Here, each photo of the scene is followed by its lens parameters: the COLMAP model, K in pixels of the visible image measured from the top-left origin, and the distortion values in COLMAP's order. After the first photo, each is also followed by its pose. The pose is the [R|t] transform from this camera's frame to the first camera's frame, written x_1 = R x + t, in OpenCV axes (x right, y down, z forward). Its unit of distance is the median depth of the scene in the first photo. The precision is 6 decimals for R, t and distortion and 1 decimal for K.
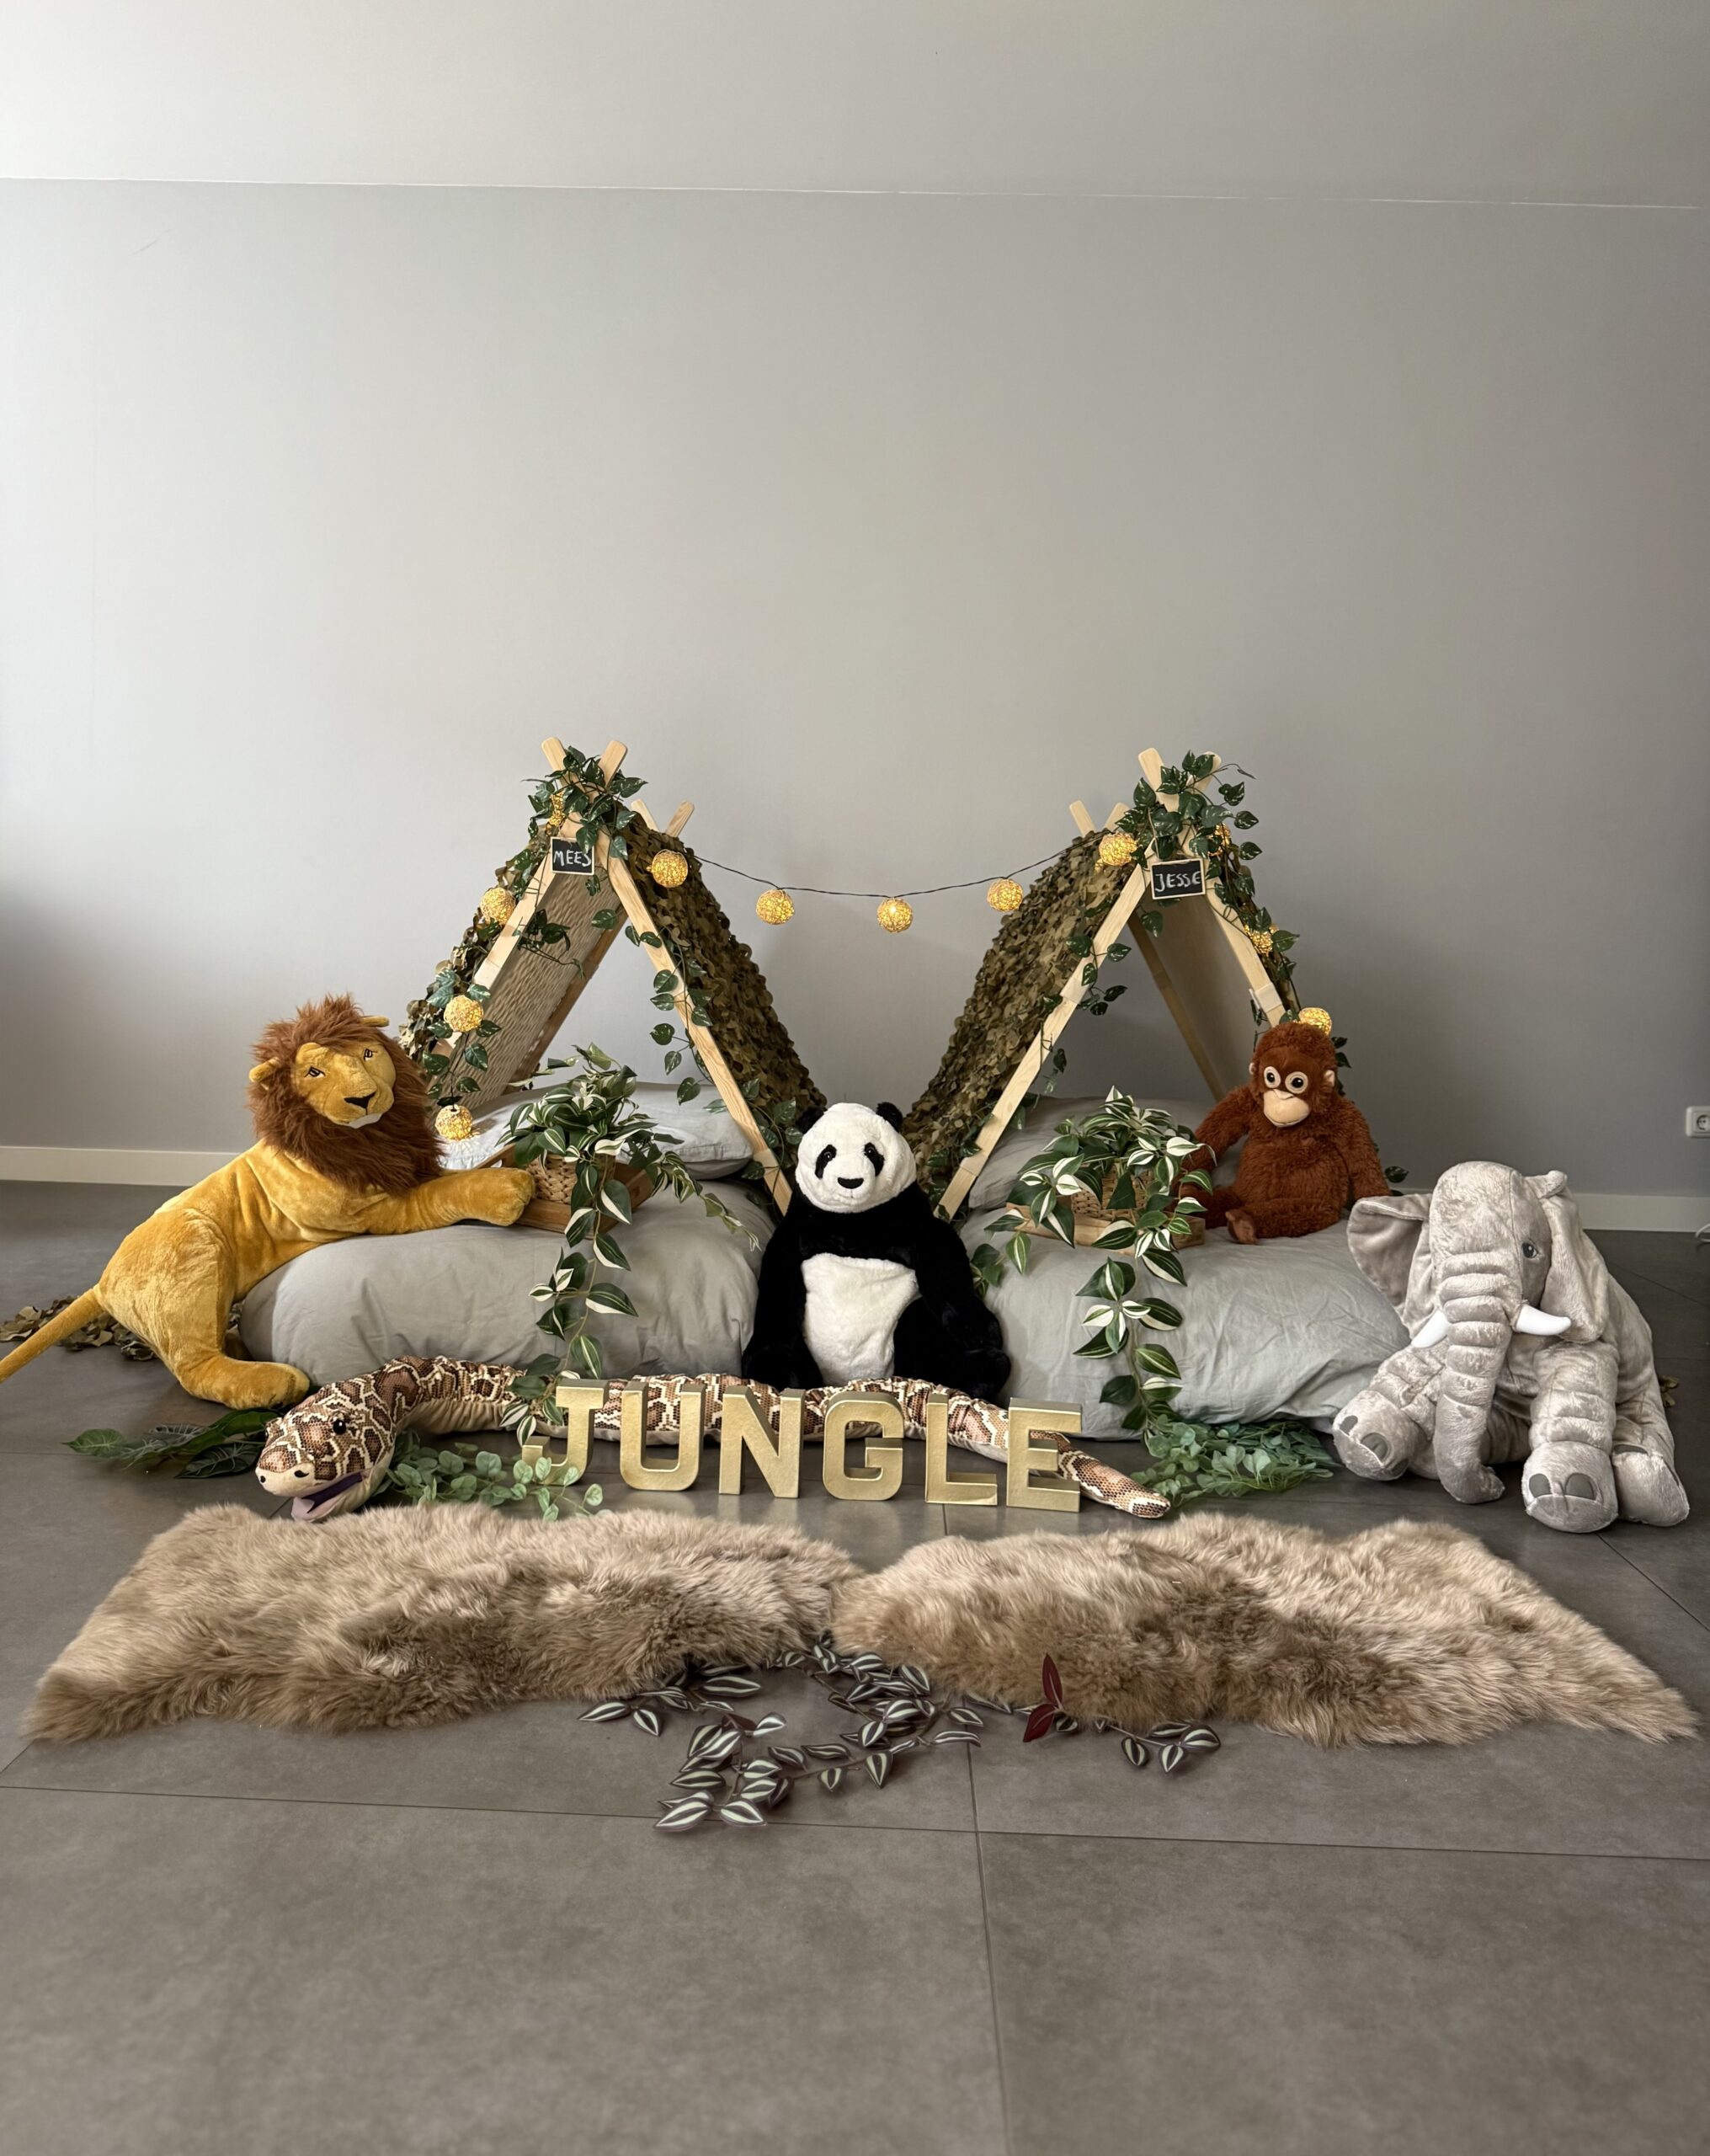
lens RADIAL K [[1567.4, 0, 855.4], [0, 1567.4, 998.7], [0, 0, 1]] dist [0.107444, -0.001955]
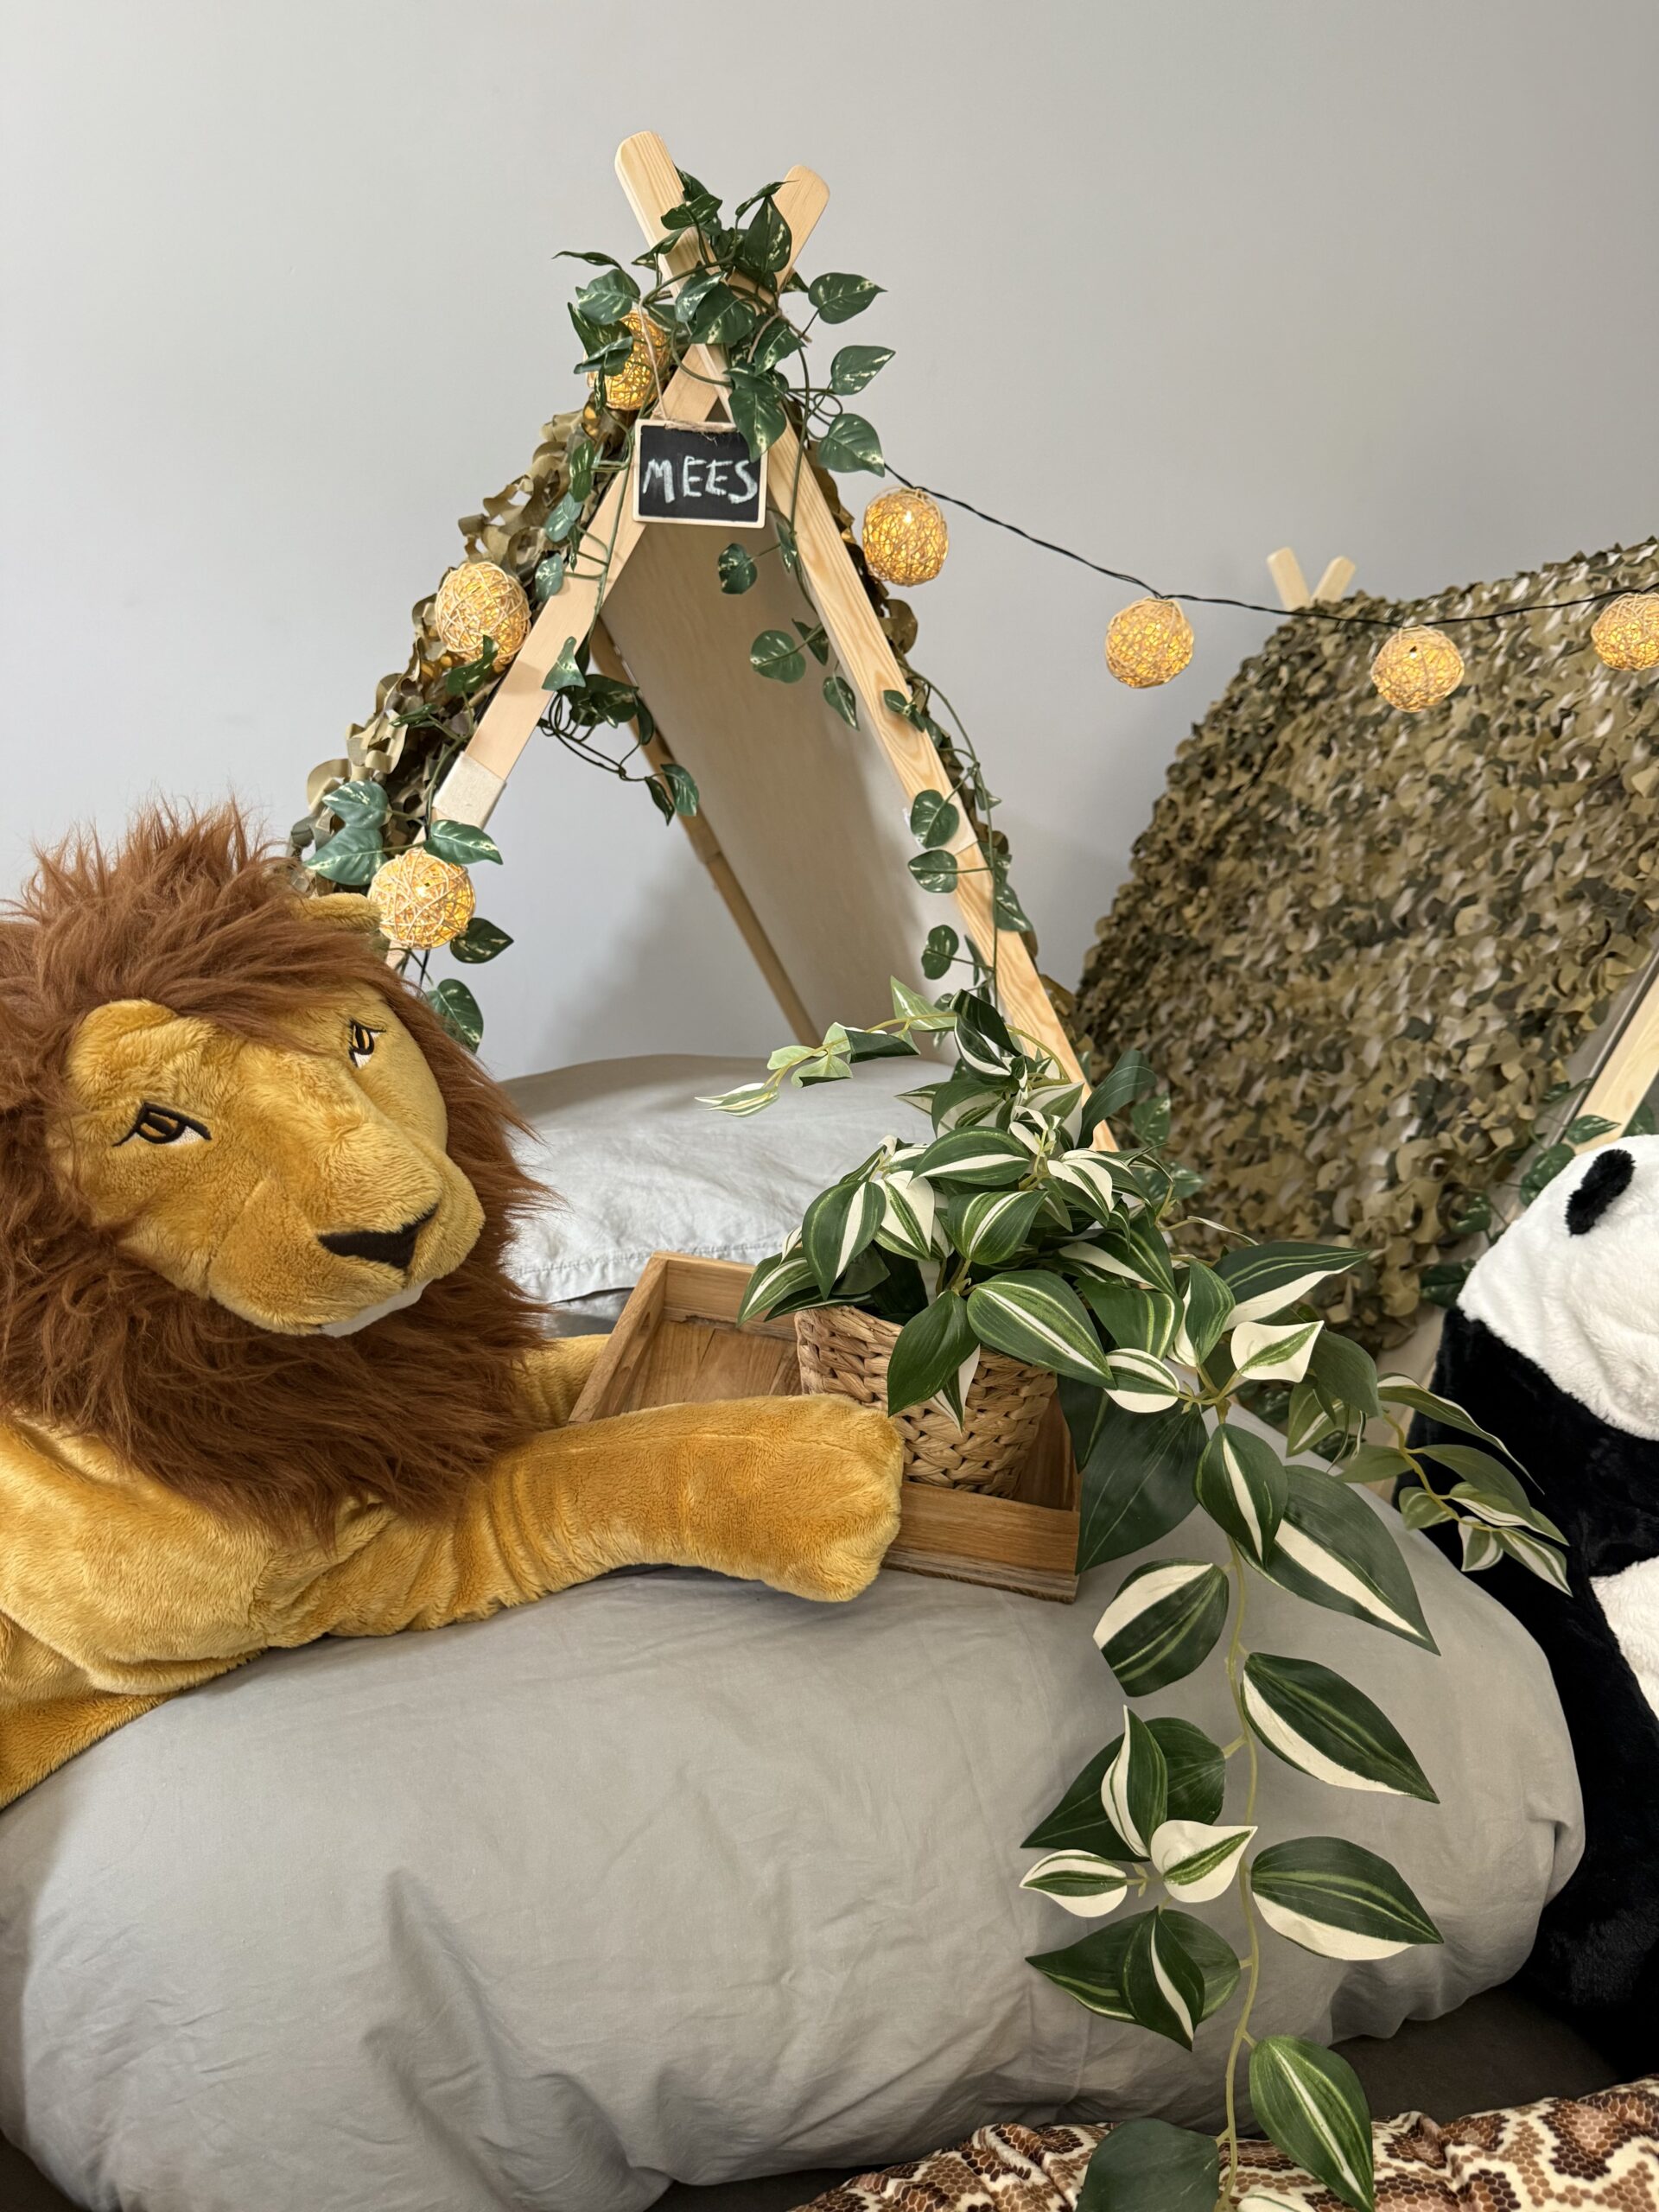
lens RADIAL K [[1577.2, 0, 834.6], [0, 1577.2, 1105.7], [0, 0, 1]] dist [0.034266, -0.062216]
pose [[0.968832, -0.034371, 0.245324, -0.291714], [0.003886, 0.992314, 0.123681, 0.014145], [-0.247690, -0.118872, 0.961519, 0.724757]]
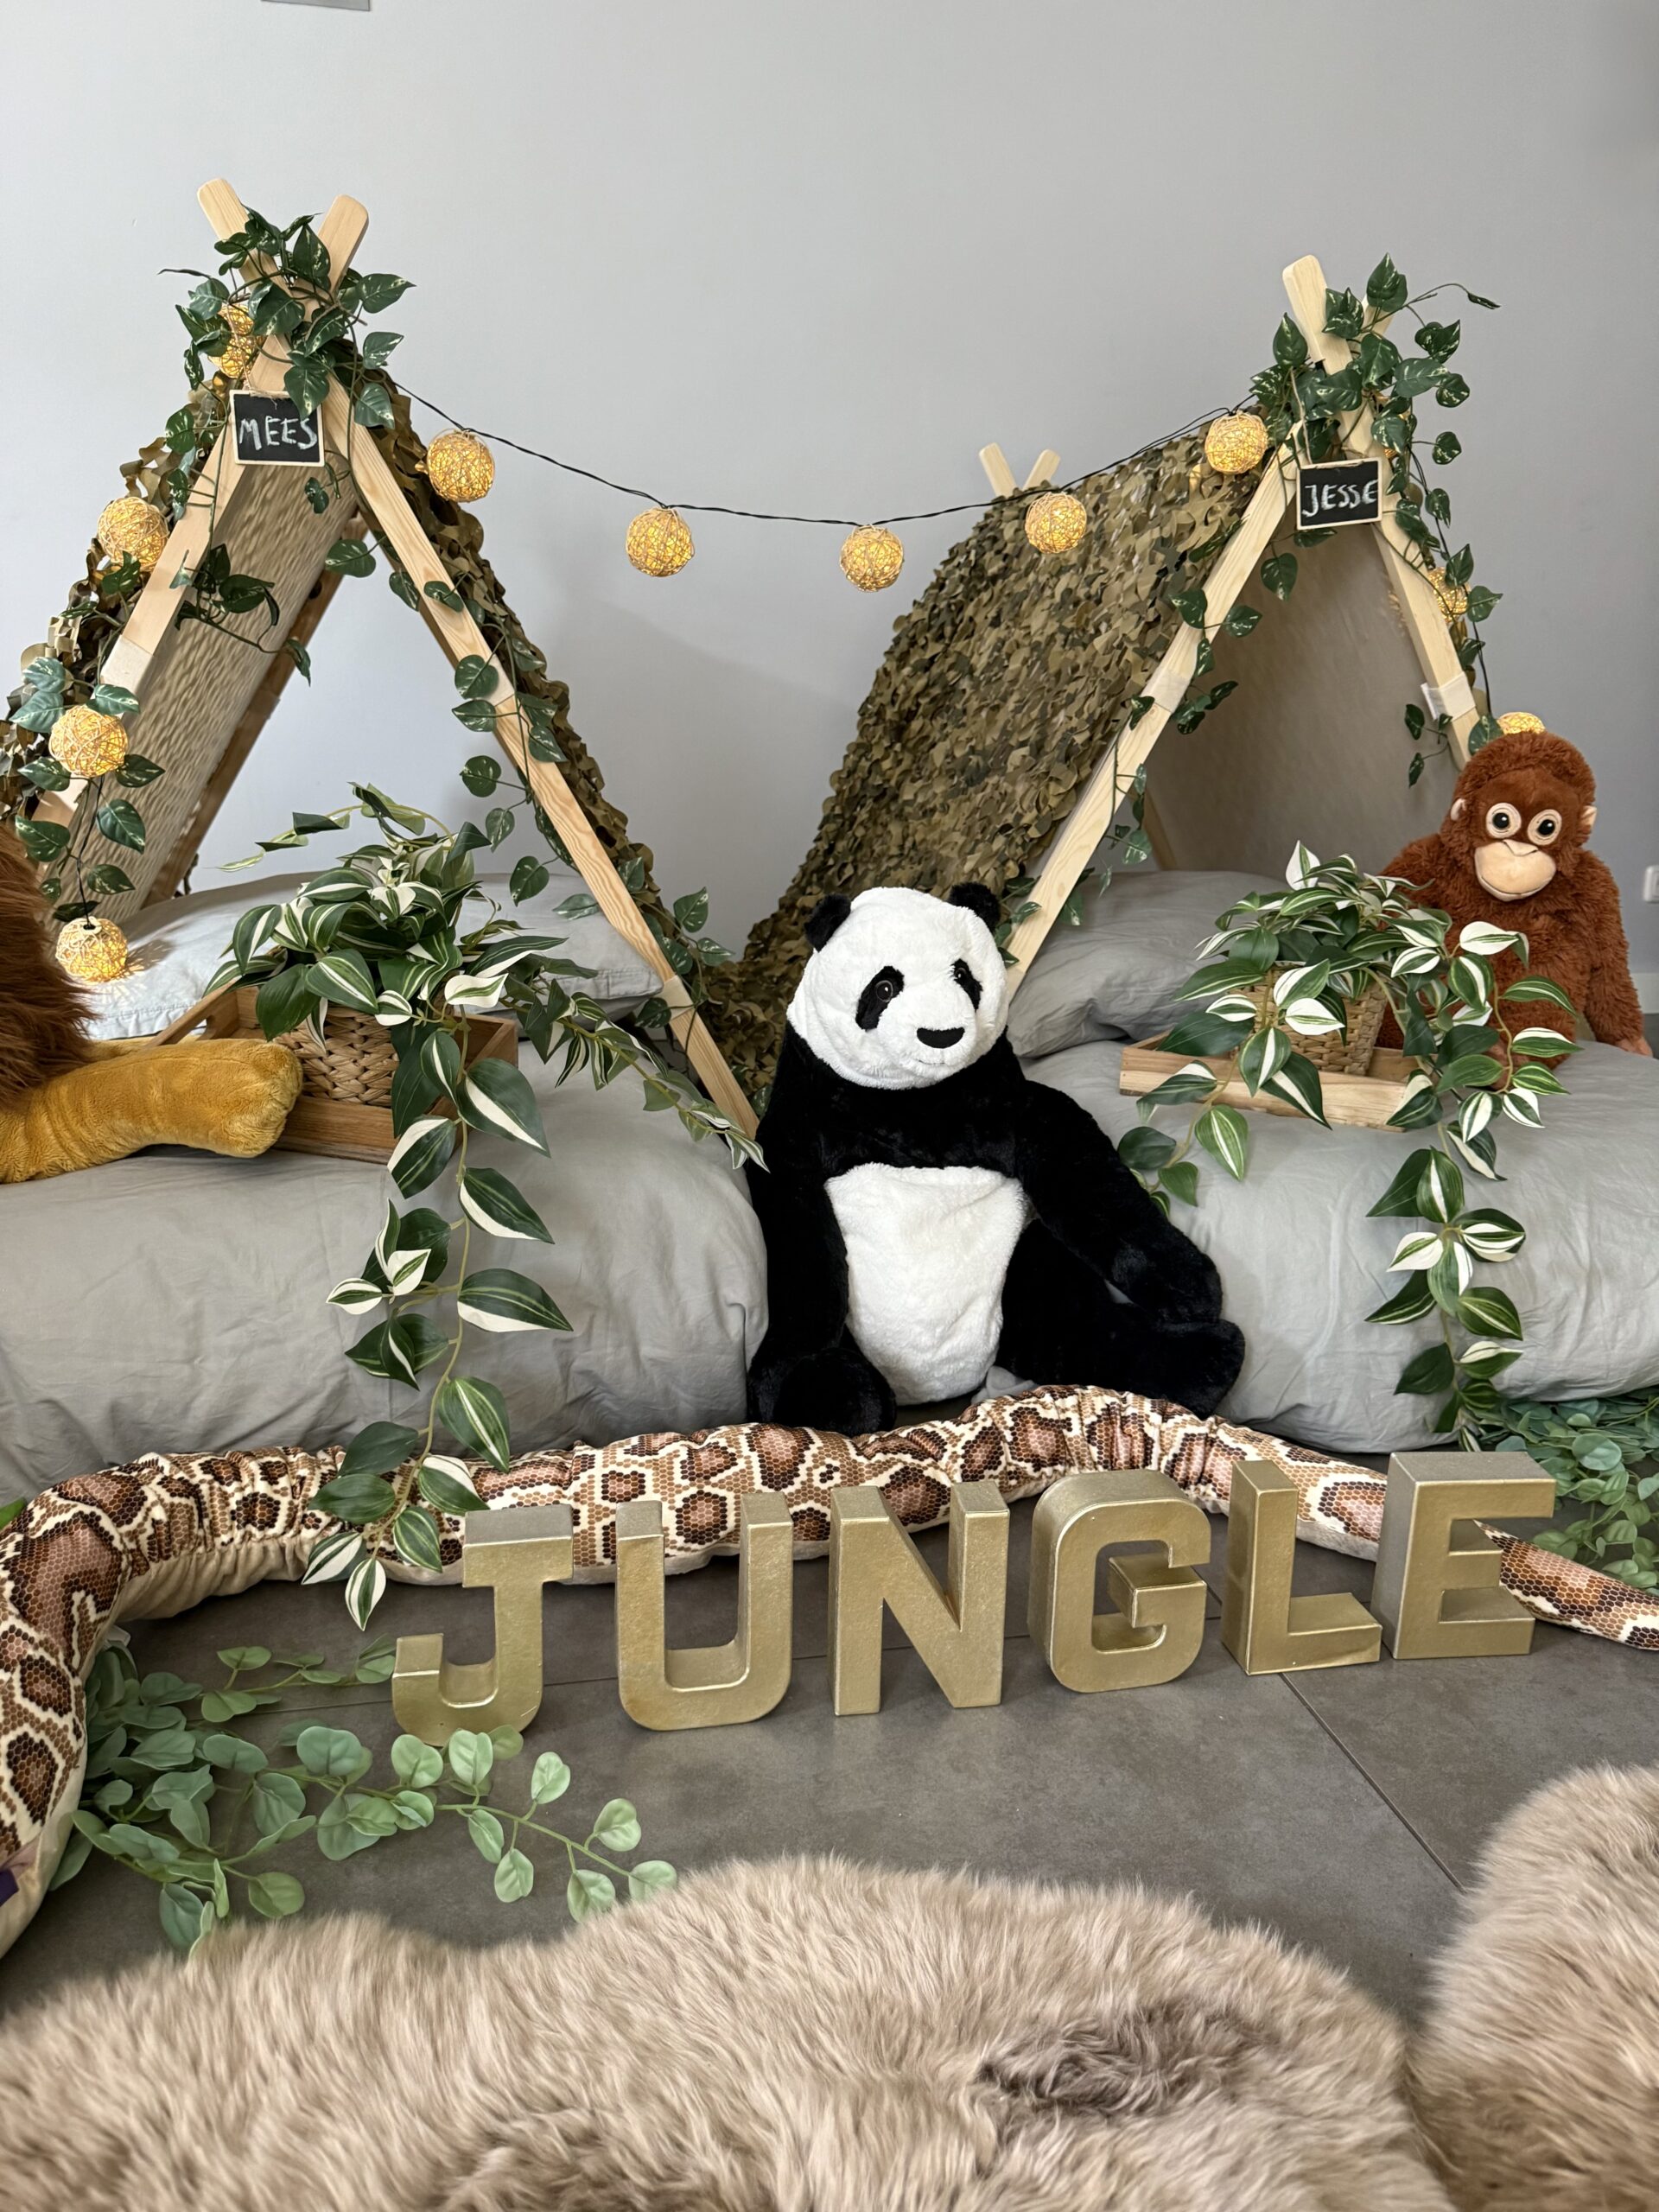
lens RADIAL K [[1555.5, 0, 834.3], [0, 1555.5, 1097.4], [0, 0, 1]] dist [0.083651, -0.137042]
pose [[0.975462, -0.062915, 0.210988, -0.146950], [0.022391, 0.981681, 0.189212, 0.037756], [-0.219027, -0.179845, 0.959001, 0.498312]]
